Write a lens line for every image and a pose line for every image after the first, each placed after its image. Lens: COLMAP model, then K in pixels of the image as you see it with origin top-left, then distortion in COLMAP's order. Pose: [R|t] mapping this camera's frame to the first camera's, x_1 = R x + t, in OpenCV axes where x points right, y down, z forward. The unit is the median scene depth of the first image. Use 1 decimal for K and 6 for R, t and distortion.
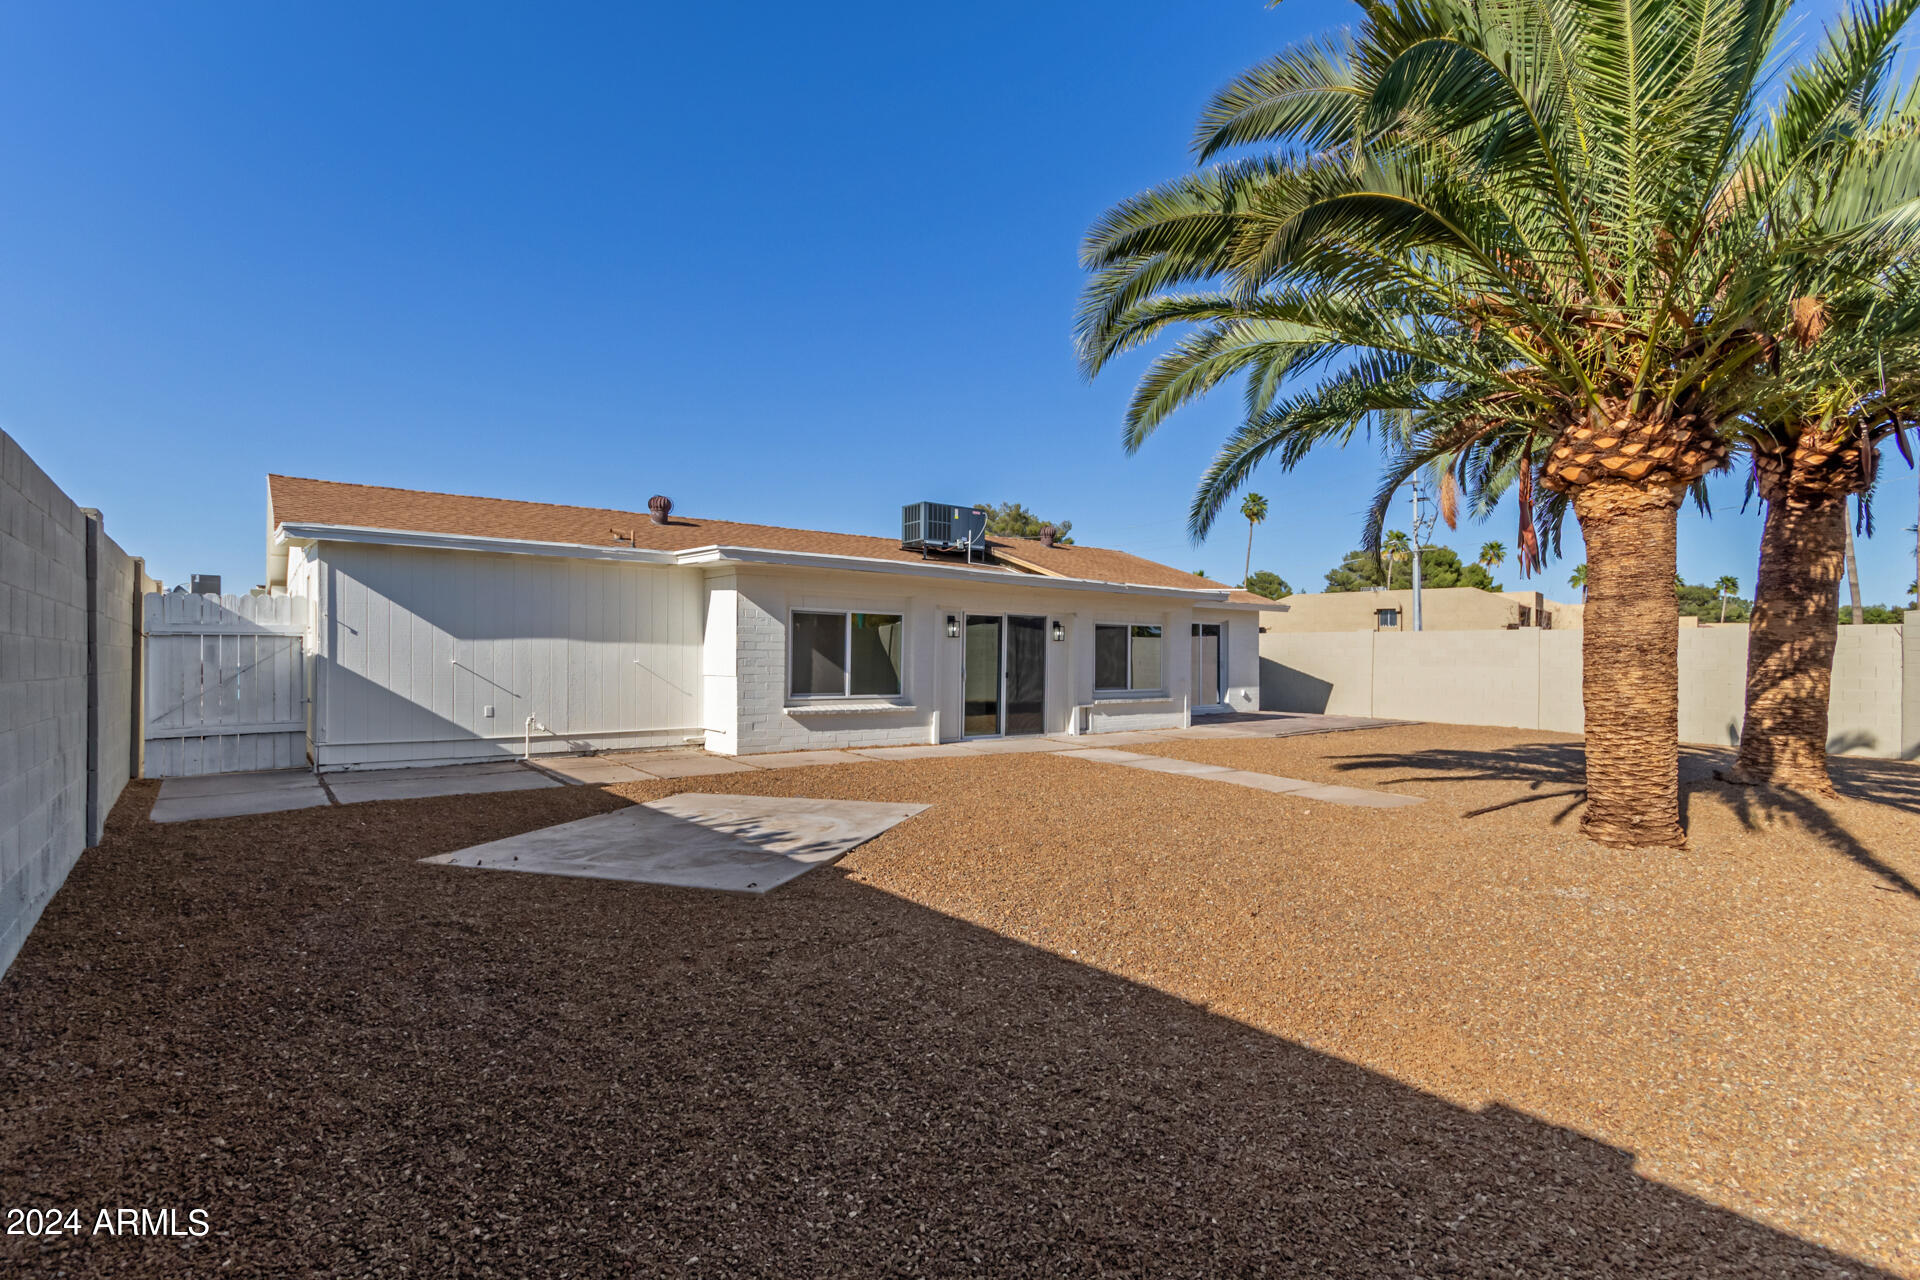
lens RADIAL K [[899.6, 0, 967.8], [0, 899.6, 660.0], [0, 0, 1]] dist [-0.000048, 0.000505]
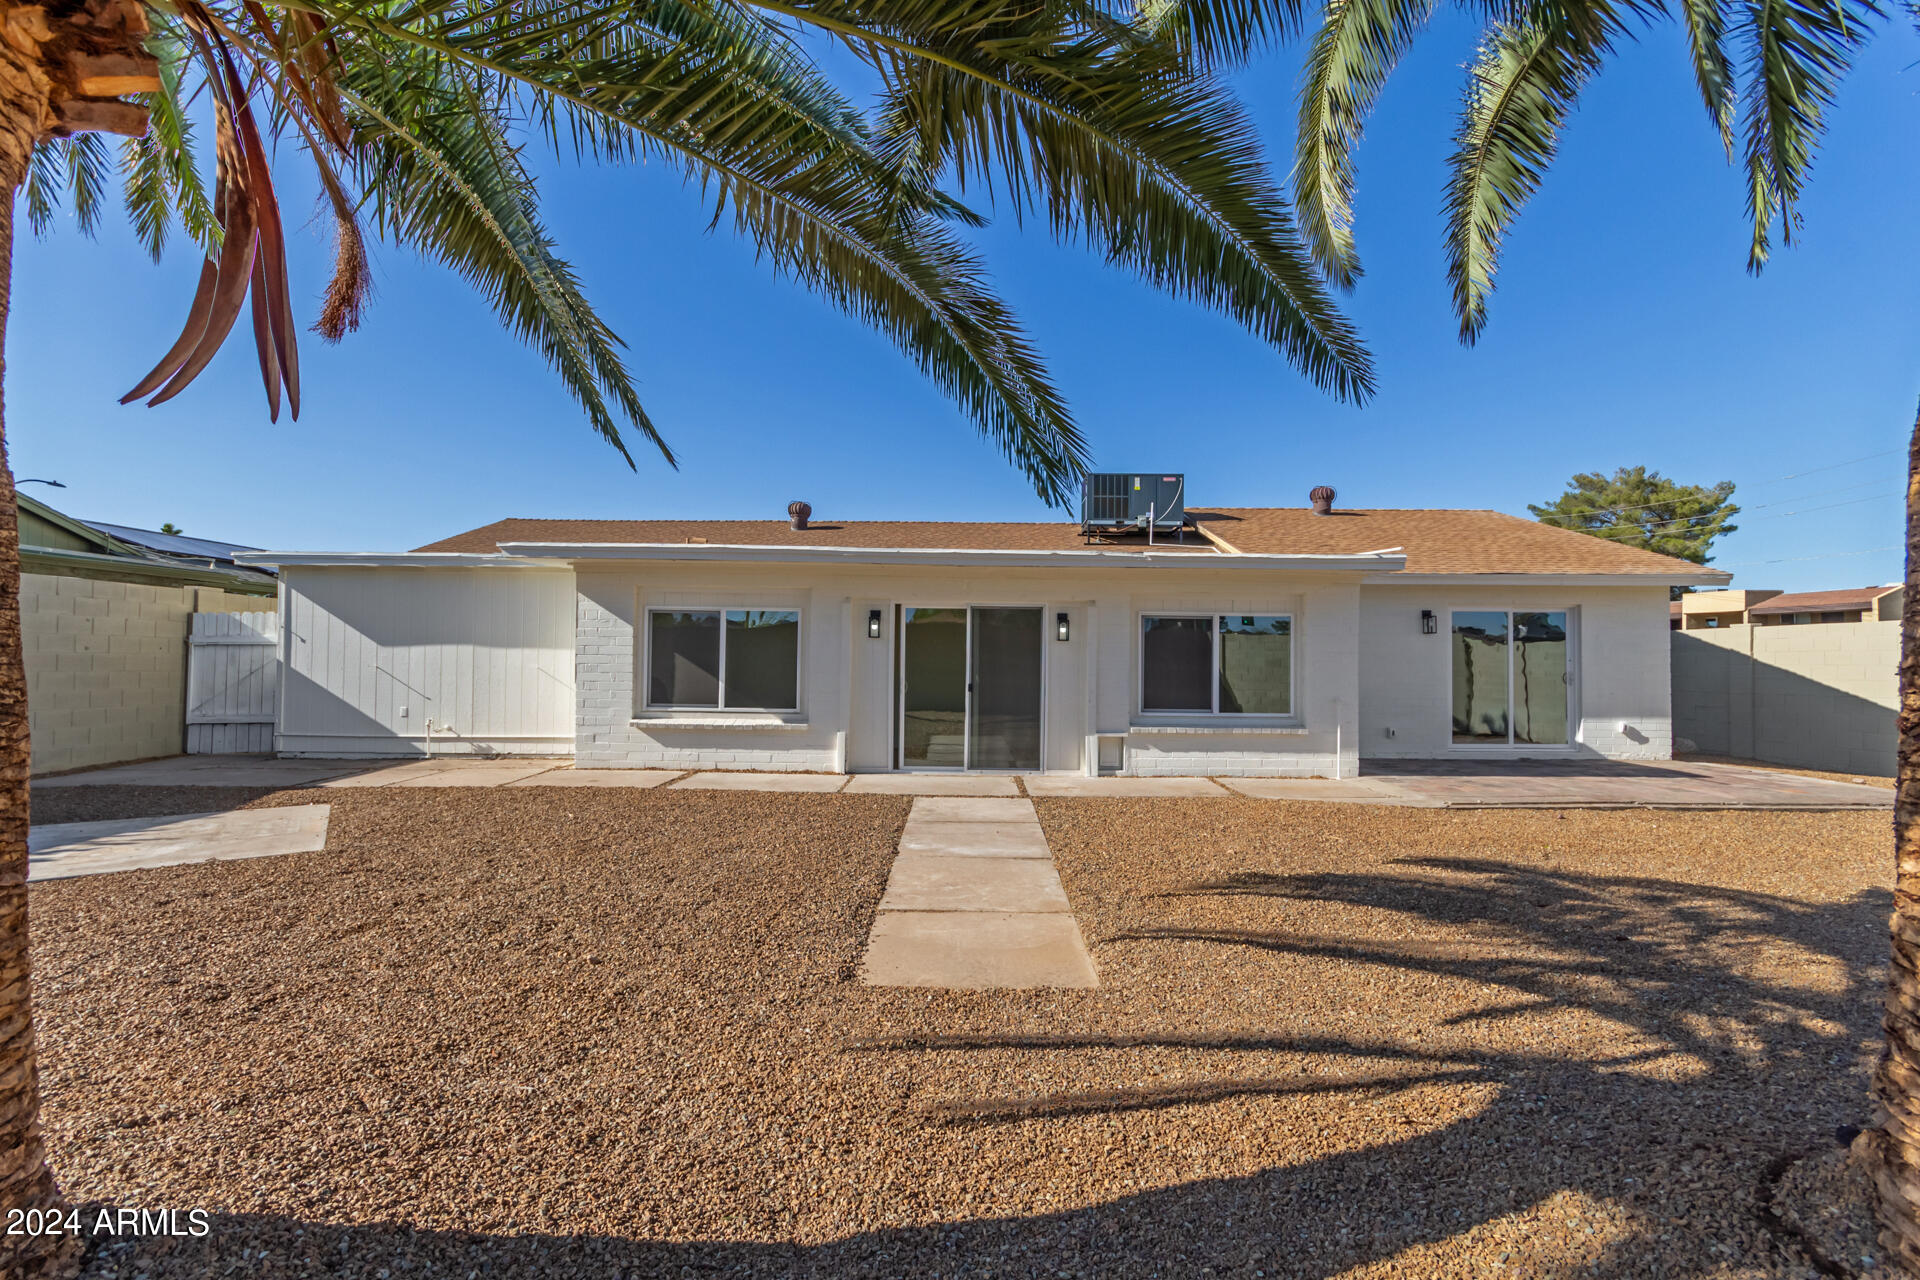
lens RADIAL K [[899.6, 0, 967.8], [0, 899.6, 660.0], [0, 0, 1]] dist [-0.000048, 0.000505]
pose [[0.786983, -0.003850, -0.616962, 0.542356], [-0.005136, 0.999905, -0.012792, 0.003745], [0.616953, 0.013236, 0.786889, 0.448496]]
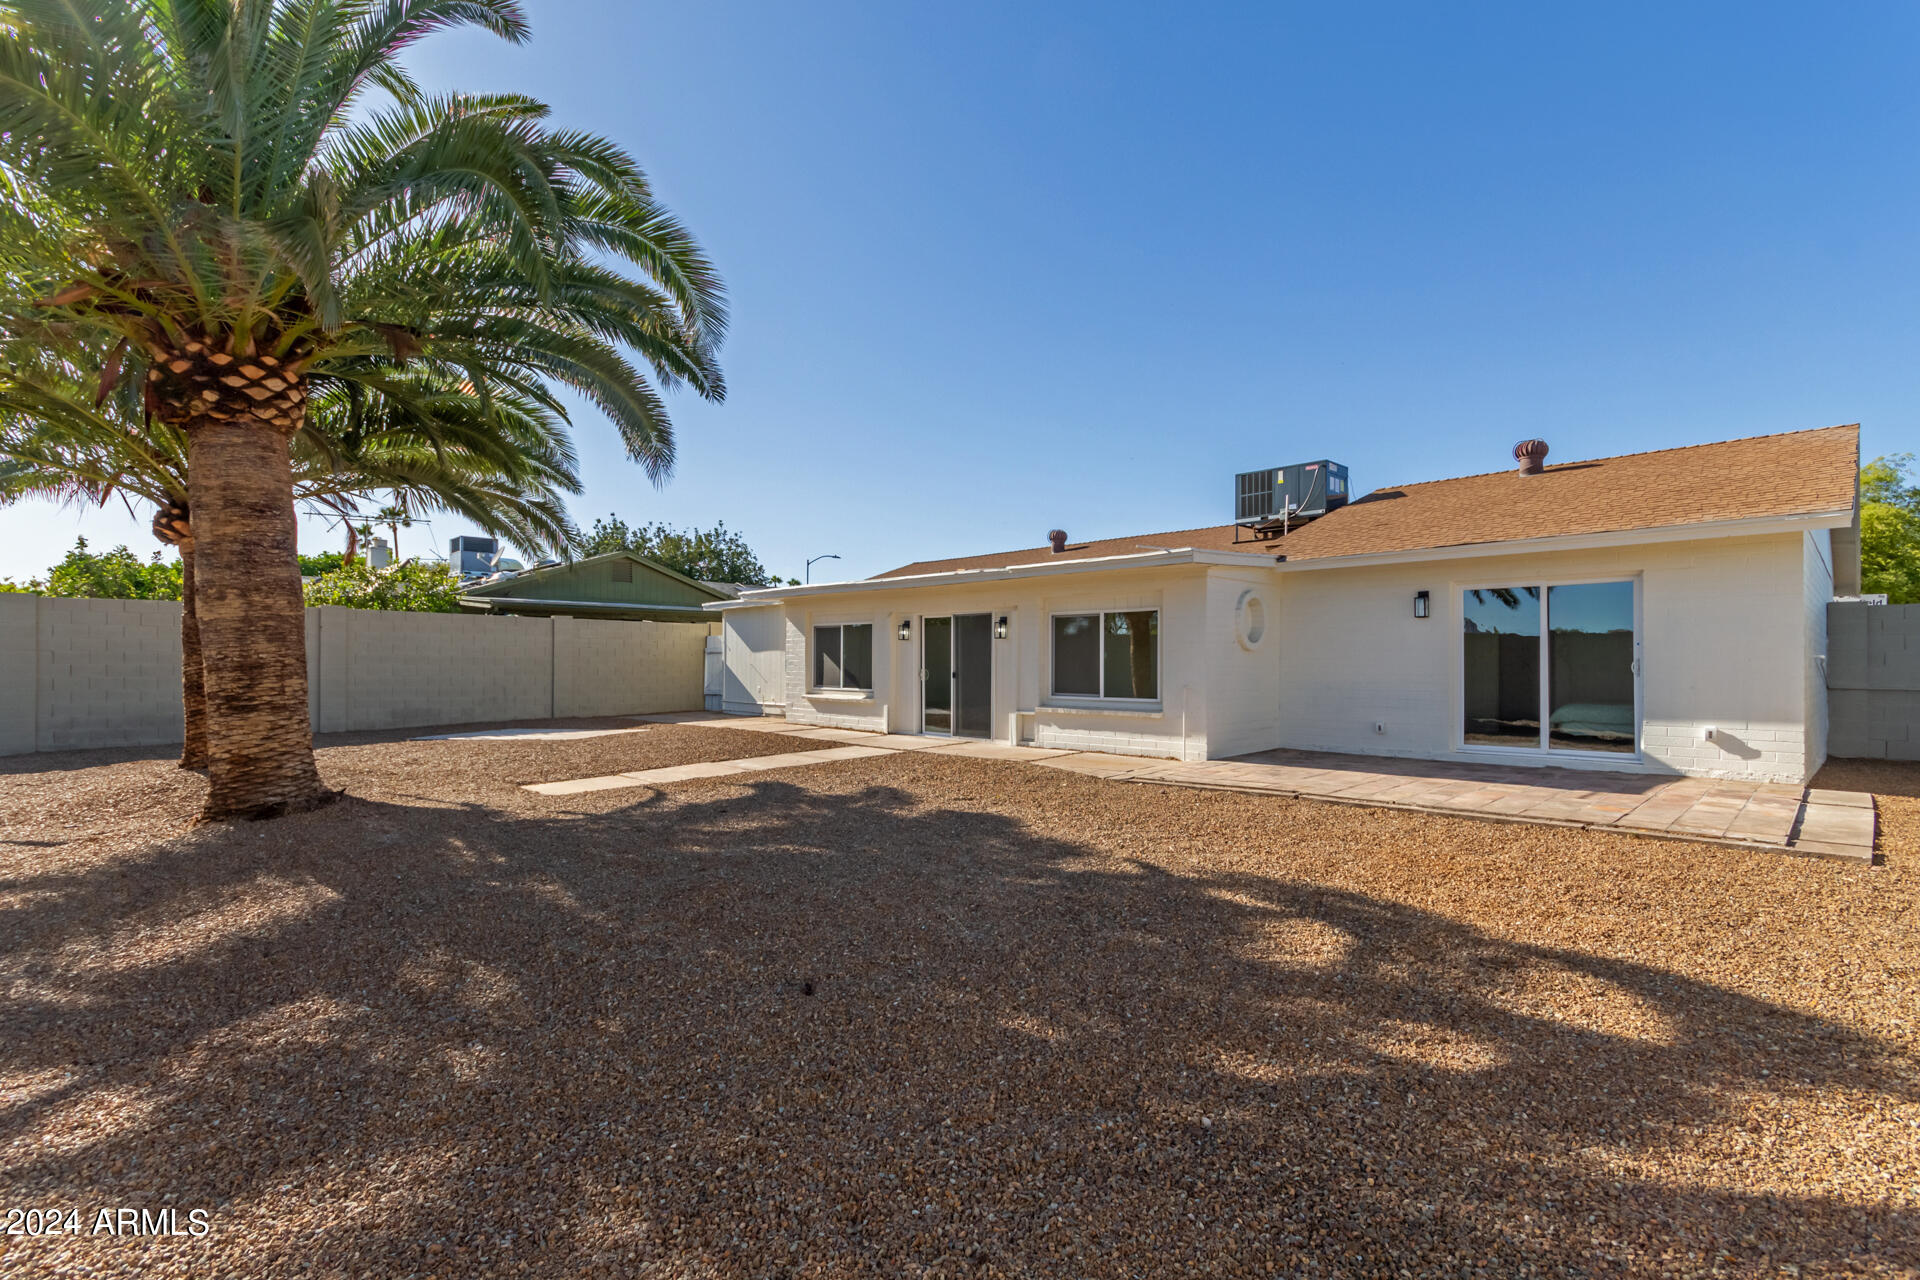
lens RADIAL K [[899.6, 0, 967.8], [0, 899.6, 660.0], [0, 0, 1]] dist [-0.000048, 0.000505]
pose [[0.108202, -0.011362, -0.994064, 1.130622], [-0.004231, 0.999920, -0.011889, 0.012784], [0.994120, 0.005492, 0.108145, 0.983956]]
